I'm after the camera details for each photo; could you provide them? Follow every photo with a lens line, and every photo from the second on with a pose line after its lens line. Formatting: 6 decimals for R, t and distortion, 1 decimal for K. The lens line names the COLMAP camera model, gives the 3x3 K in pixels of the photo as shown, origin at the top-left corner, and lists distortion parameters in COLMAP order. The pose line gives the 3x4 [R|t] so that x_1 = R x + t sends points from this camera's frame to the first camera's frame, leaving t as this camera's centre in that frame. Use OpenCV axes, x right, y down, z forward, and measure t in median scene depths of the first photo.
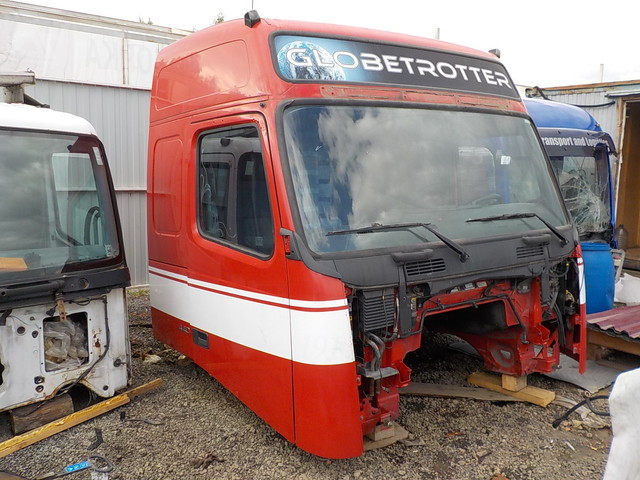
lens RADIAL K [[583.4, 0, 320.4], [0, 583.4, 240.4], [0, 0, 1]] dist [0.027009, -0.002541]
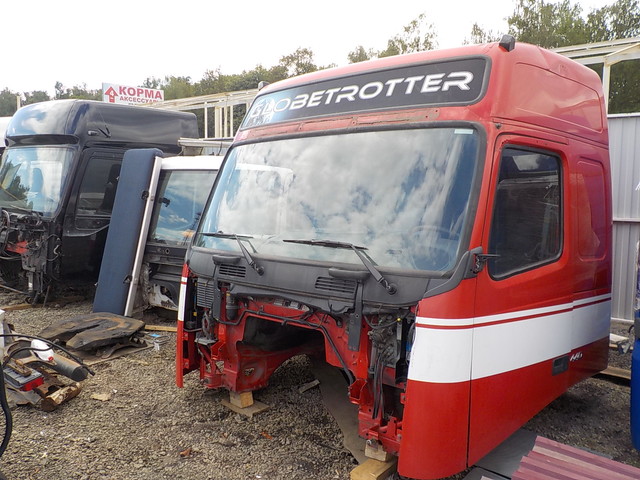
lens RADIAL K [[583.4, 0, 320.6], [0, 583.4, 239.0], [0, 0, 1]] dist [0.027009, -0.002541]
pose [[0.208705, 0.078952, -0.974786, 1.241102], [-0.137236, 0.989238, 0.050740, -0.094593], [0.968302, 0.123186, 0.217294, 0.801047]]
